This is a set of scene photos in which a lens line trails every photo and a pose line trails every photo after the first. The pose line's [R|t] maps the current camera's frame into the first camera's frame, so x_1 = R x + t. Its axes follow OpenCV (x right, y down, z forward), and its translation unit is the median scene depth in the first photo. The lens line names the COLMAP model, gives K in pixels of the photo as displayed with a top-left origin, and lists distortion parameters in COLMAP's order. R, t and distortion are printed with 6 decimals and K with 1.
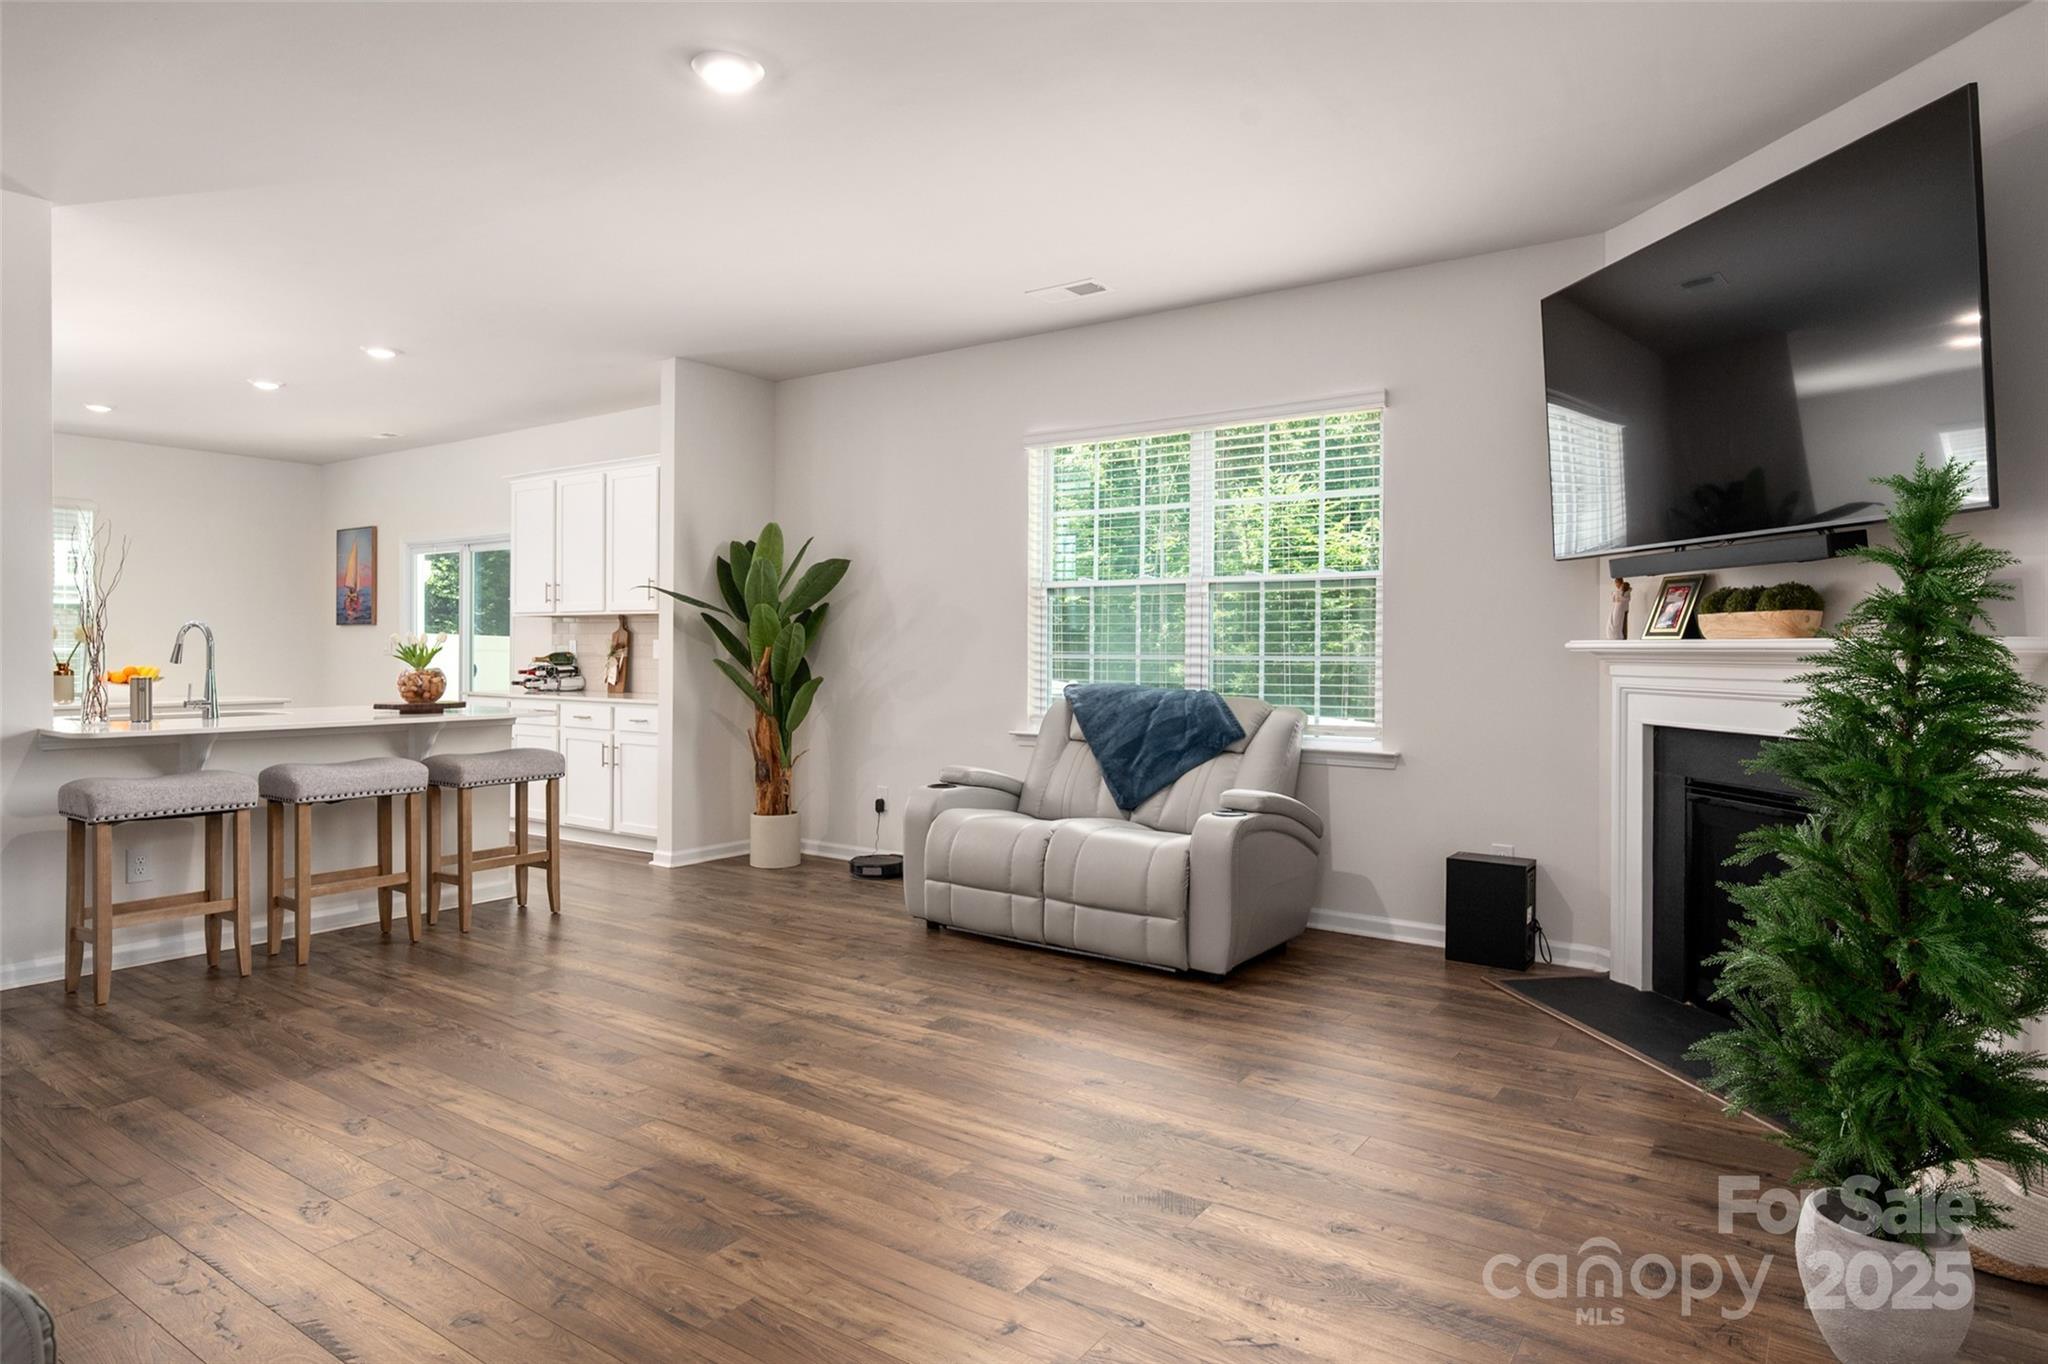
lens RADIAL K [[1153.0, 0, 1008.2], [0, 1153.0, 663.7], [0, 0, 1]] dist [0.005582, 0.003433]
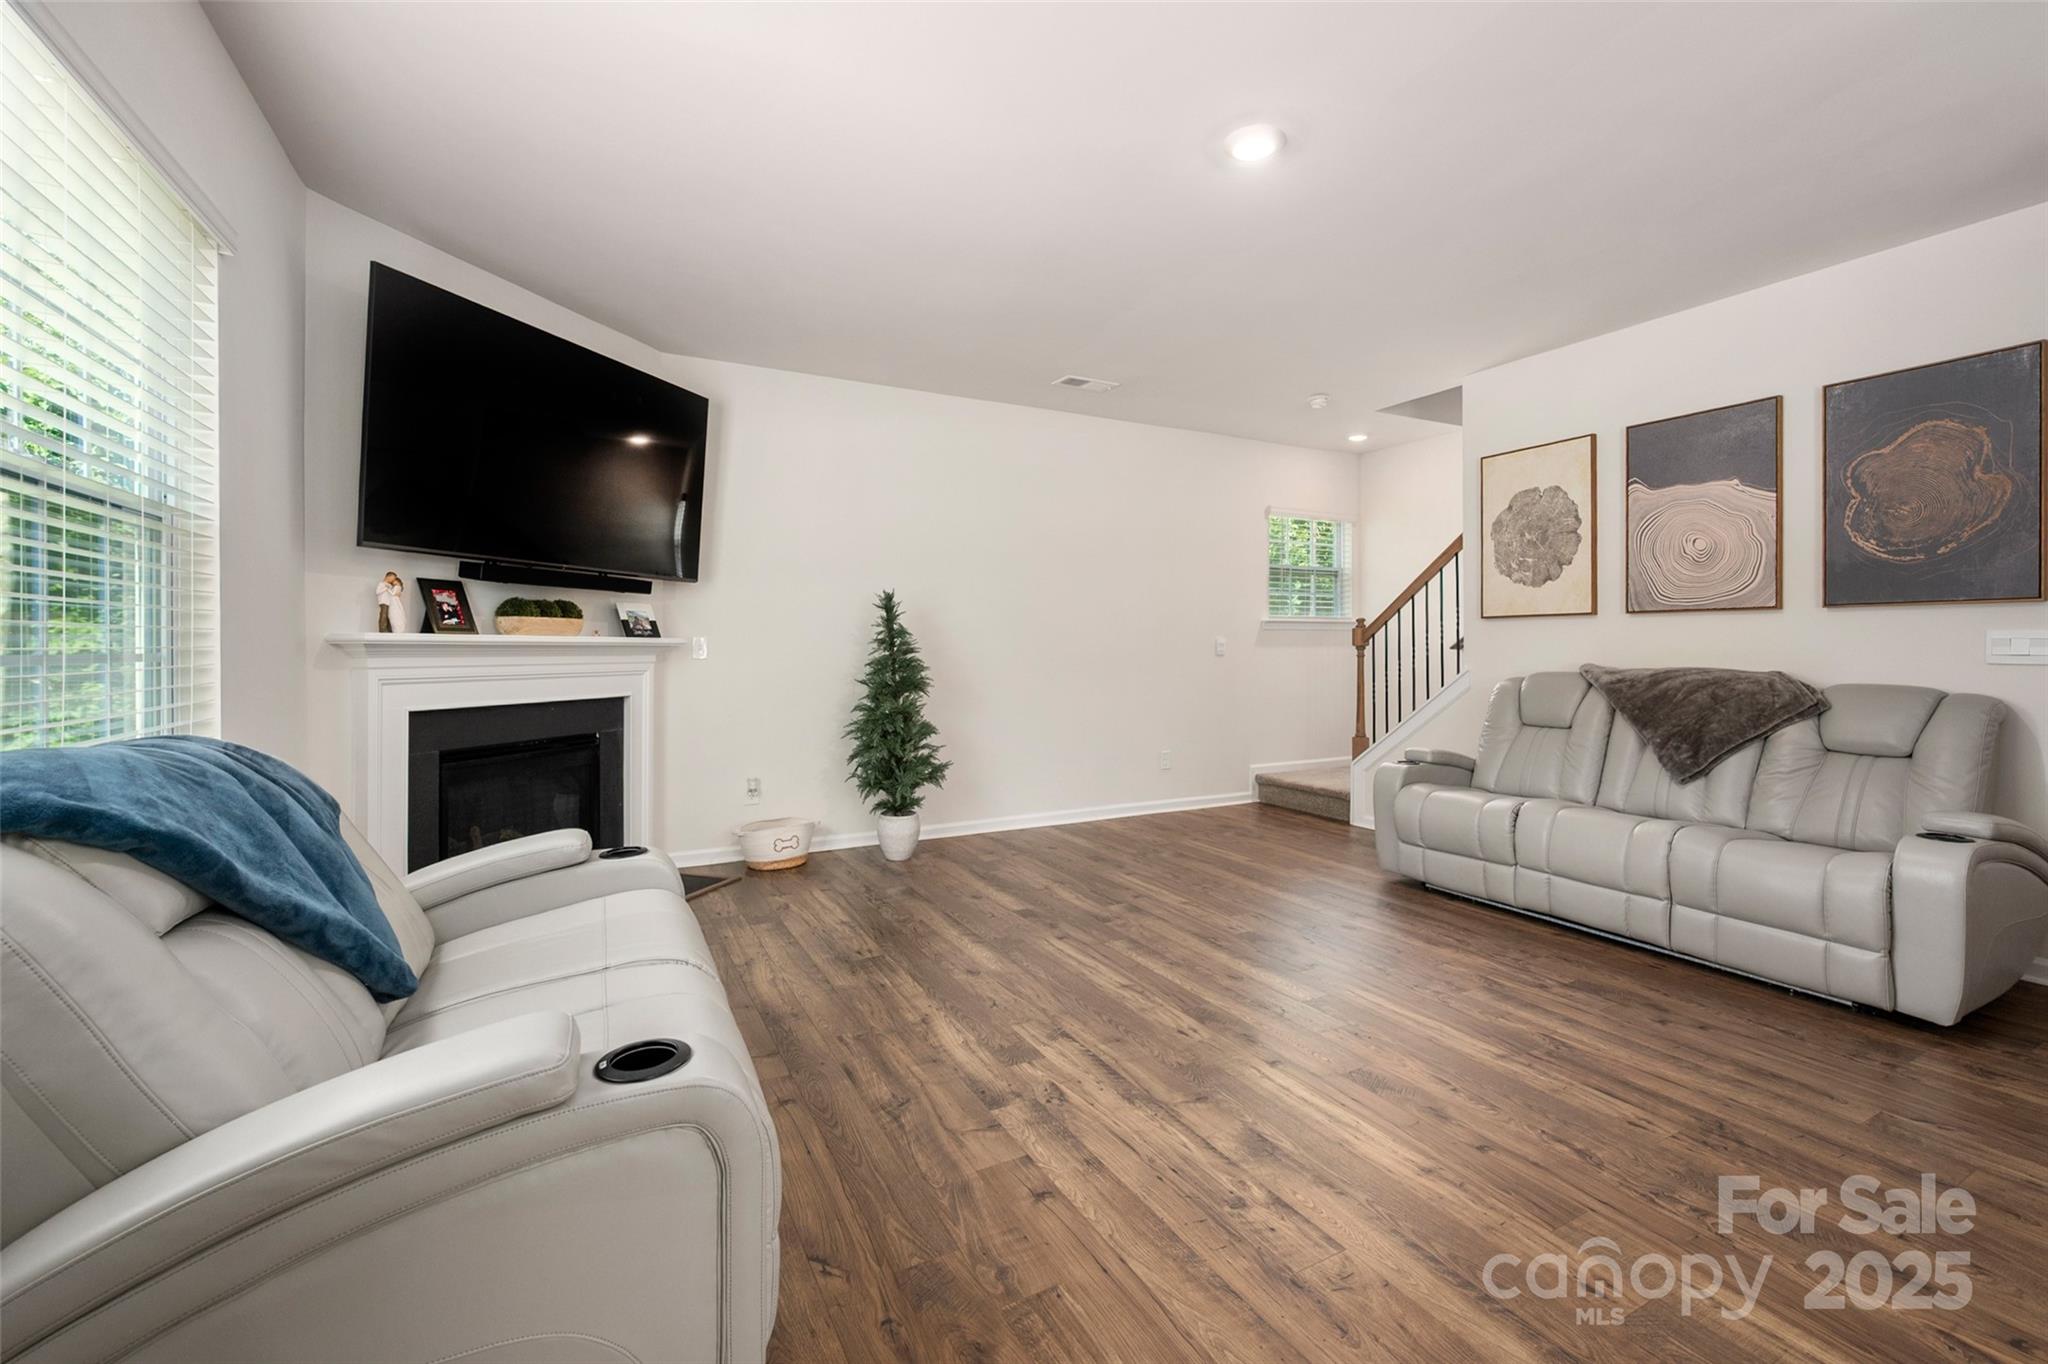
lens RADIAL K [[887.8, 0, 1049.5], [0, 887.8, 655.7], [0, 0, 1]] dist [-0.003980, -0.000105]
pose [[-0.909561, -0.008321, 0.415488, -0.365905], [0.000221, 0.999790, 0.020508, -0.018164], [-0.415571, 0.018745, -0.909367, 1.619696]]
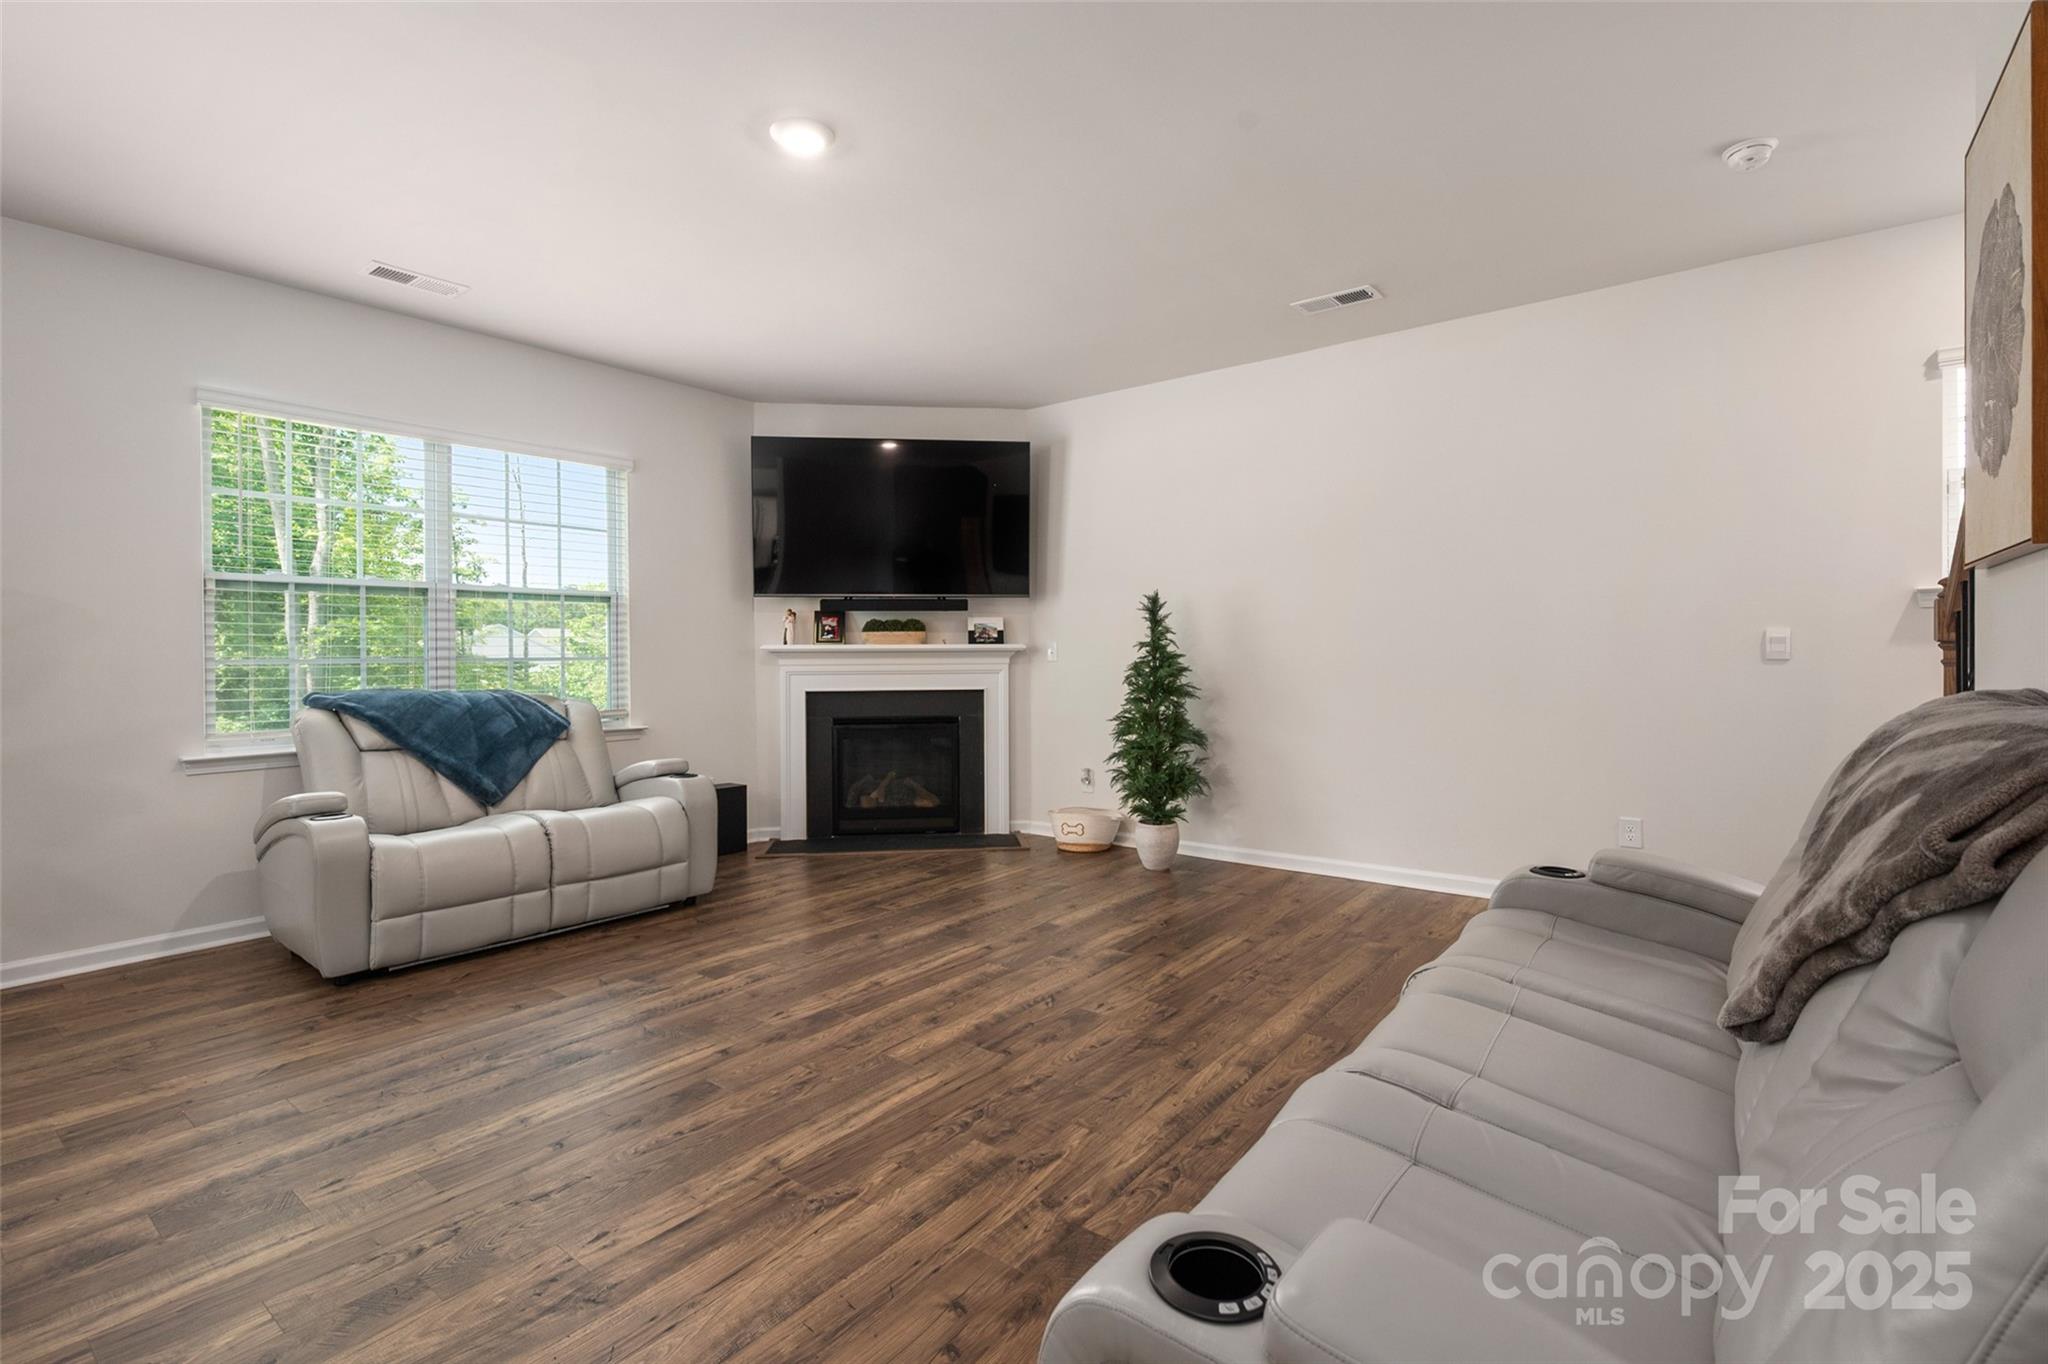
lens RADIAL K [[956.1, 0, 1016.2], [0, 956.1, 664.5], [0, 0, 1]] dist [-0.000287, -0.002088]
pose [[0.044692, -0.016197, 0.998870, -0.998113], [0.018043, 0.999719, 0.015404, -0.007660], [-0.998838, 0.017334, 0.044971, 0.647607]]
